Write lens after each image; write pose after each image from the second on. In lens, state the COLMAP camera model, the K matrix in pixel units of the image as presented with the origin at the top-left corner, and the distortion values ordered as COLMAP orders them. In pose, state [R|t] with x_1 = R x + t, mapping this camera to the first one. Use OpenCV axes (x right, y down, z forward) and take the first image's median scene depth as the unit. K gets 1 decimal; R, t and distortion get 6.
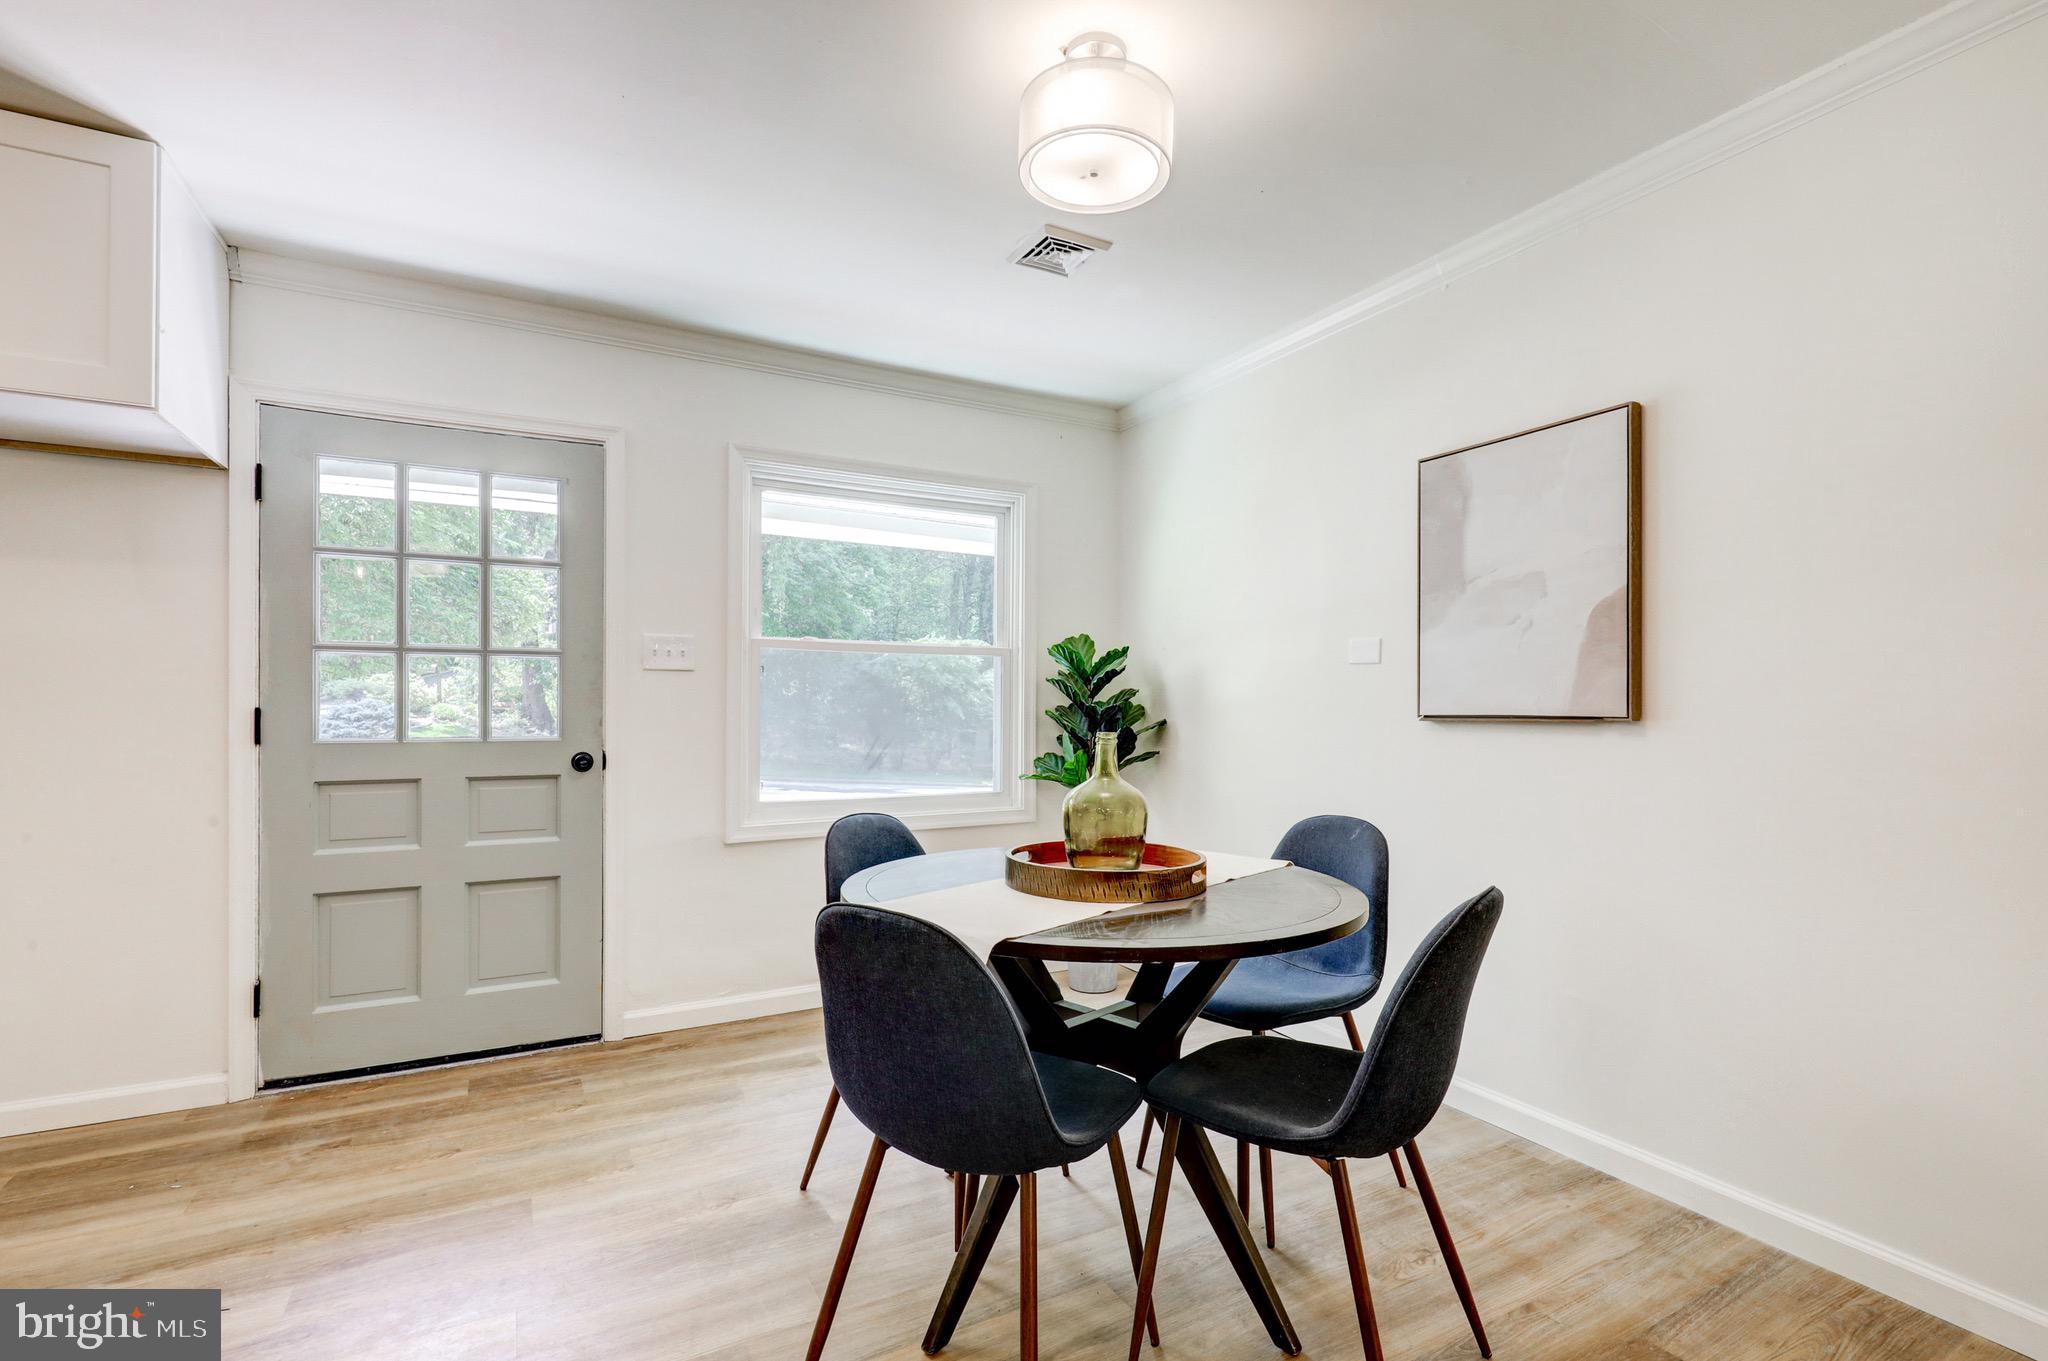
lens RADIAL K [[932.0, 0, 1026.4], [0, 932.0, 708.6], [0, 0, 1]] dist [0.004287, 0.000847]
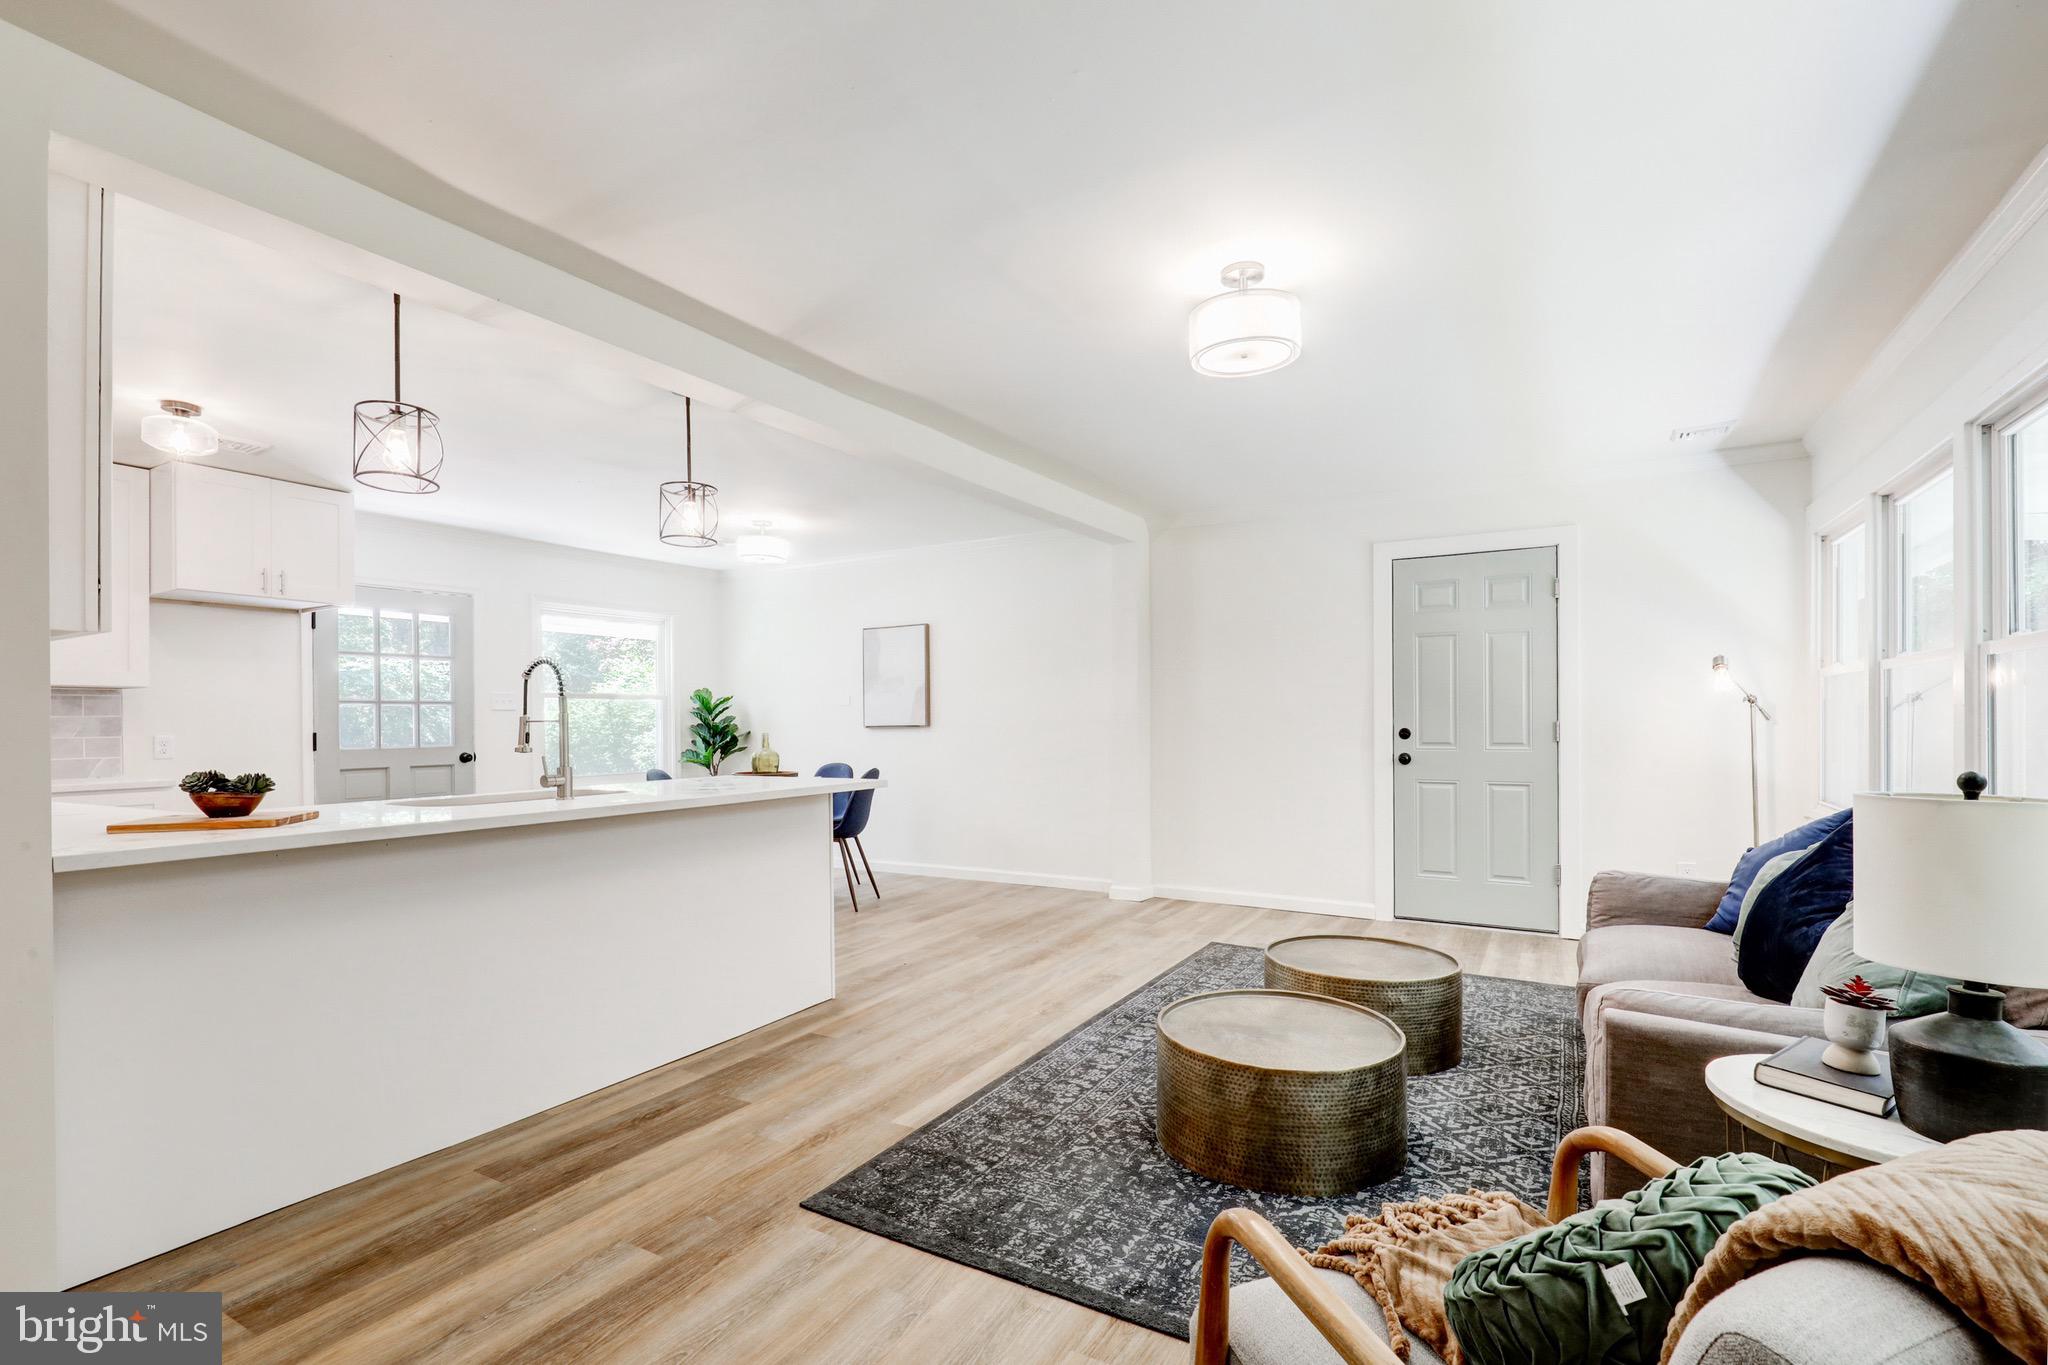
lens RADIAL K [[952.8, 0, 1021.1], [0, 952.8, 725.7], [0, 0, 1]] dist [0.002029, 0.000413]
pose [[0.862411, -0.017856, 0.505893, -0.481783], [0.016339, 0.999839, 0.007435, -0.006006], [-0.505945, 0.001853, 0.862564, -1.334478]]
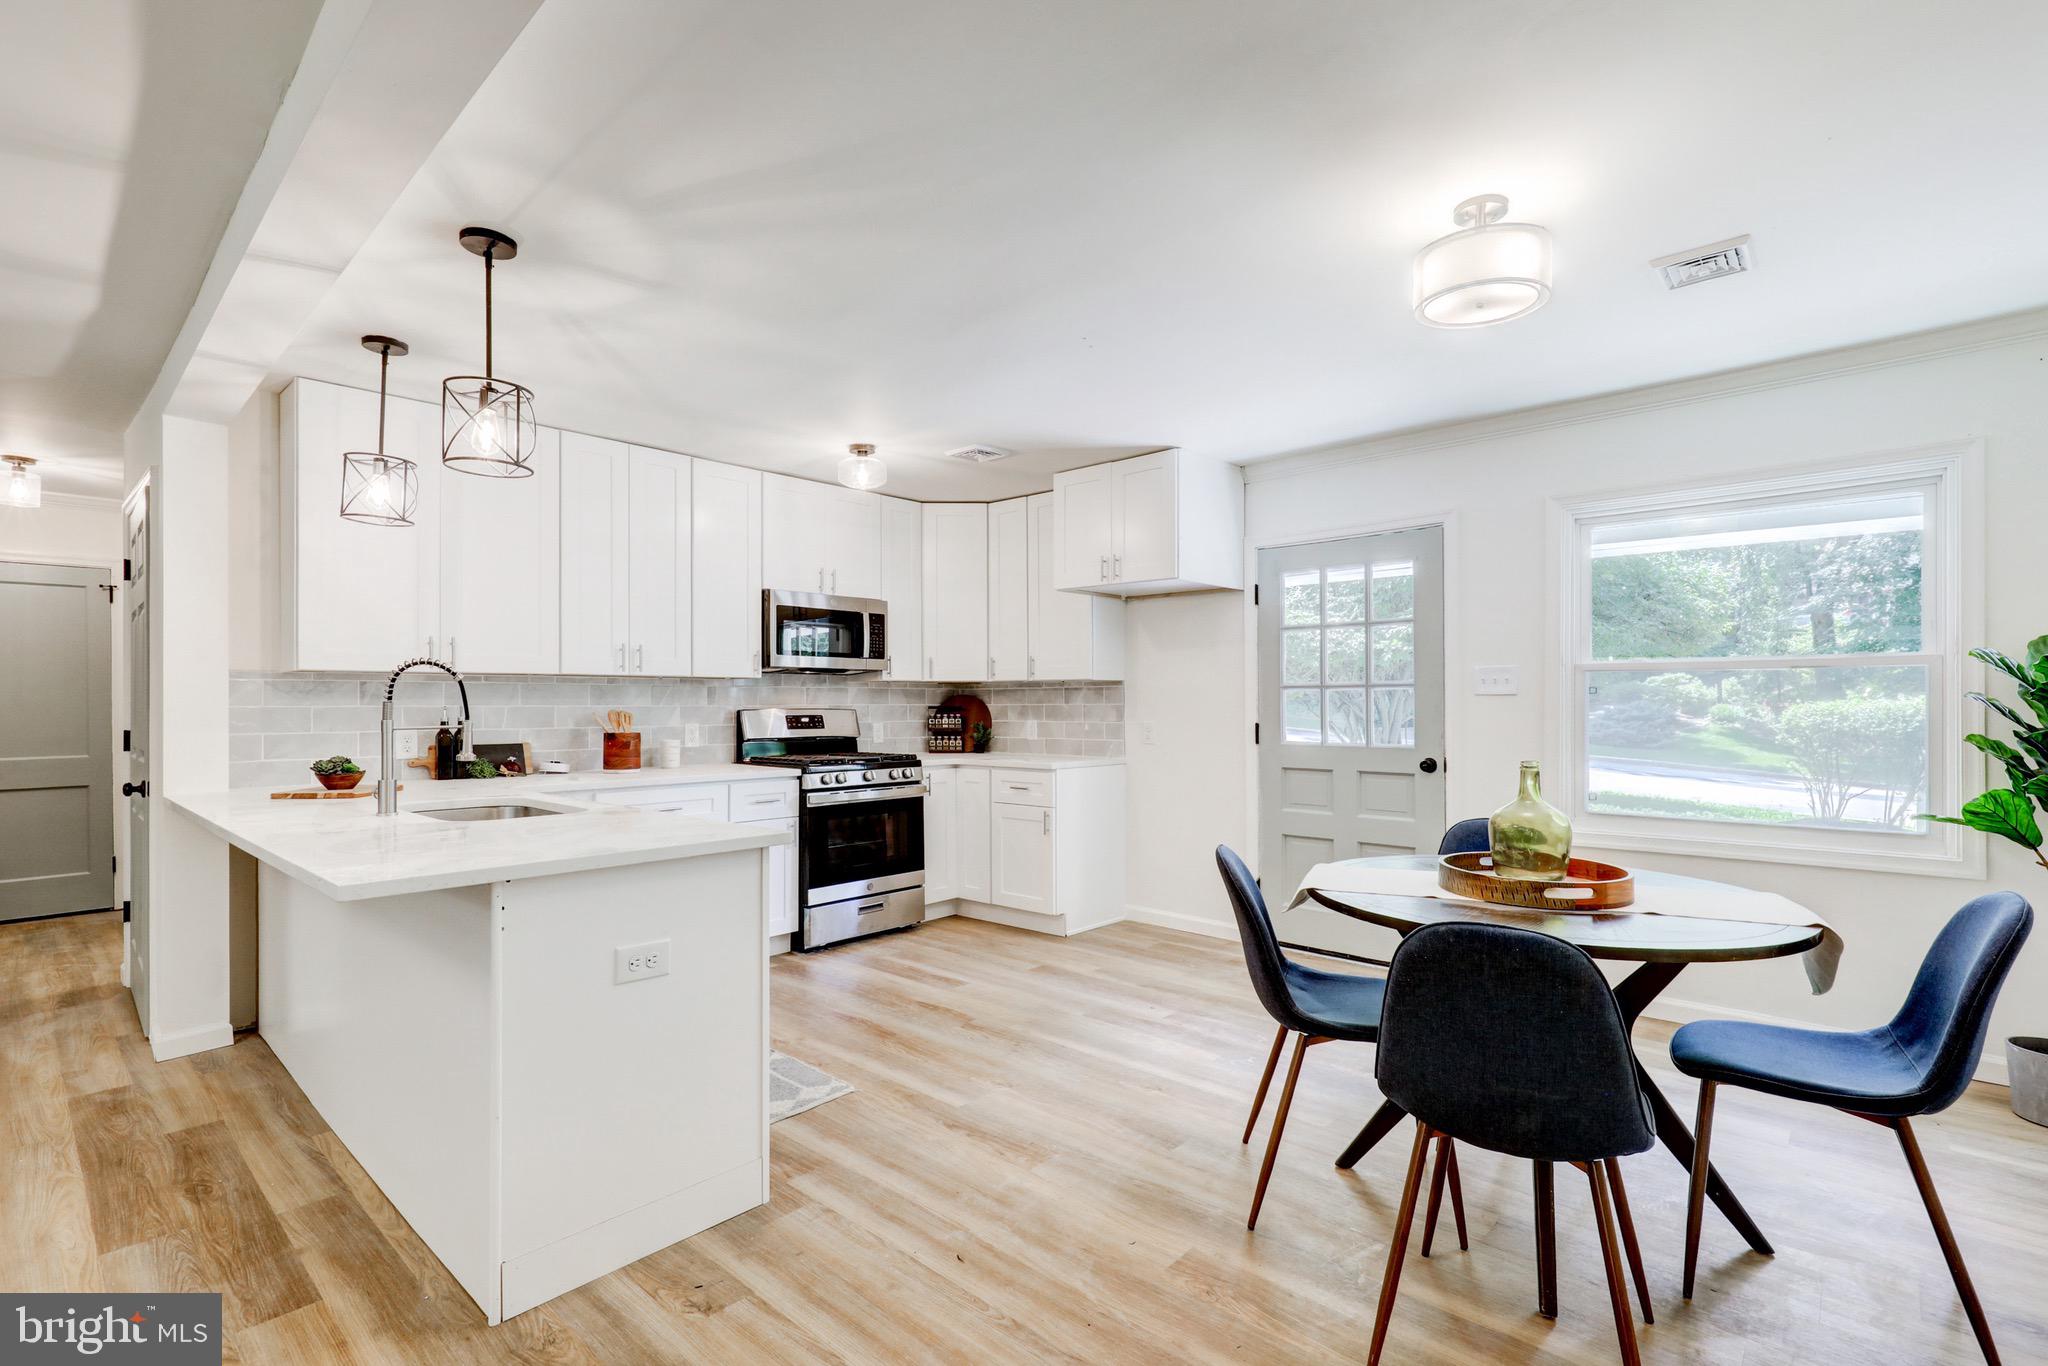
lens RADIAL K [[939.0, 0, 1031.3], [0, 939.0, 698.2], [0, 0, 1]] dist [0.001135, 0.000379]
pose [[0.320677, -0.012154, -0.947111, 0.621622], [0.003587, 0.999926, -0.011617, -0.025668], [0.947182, 0.000328, 0.320697, 0.025097]]
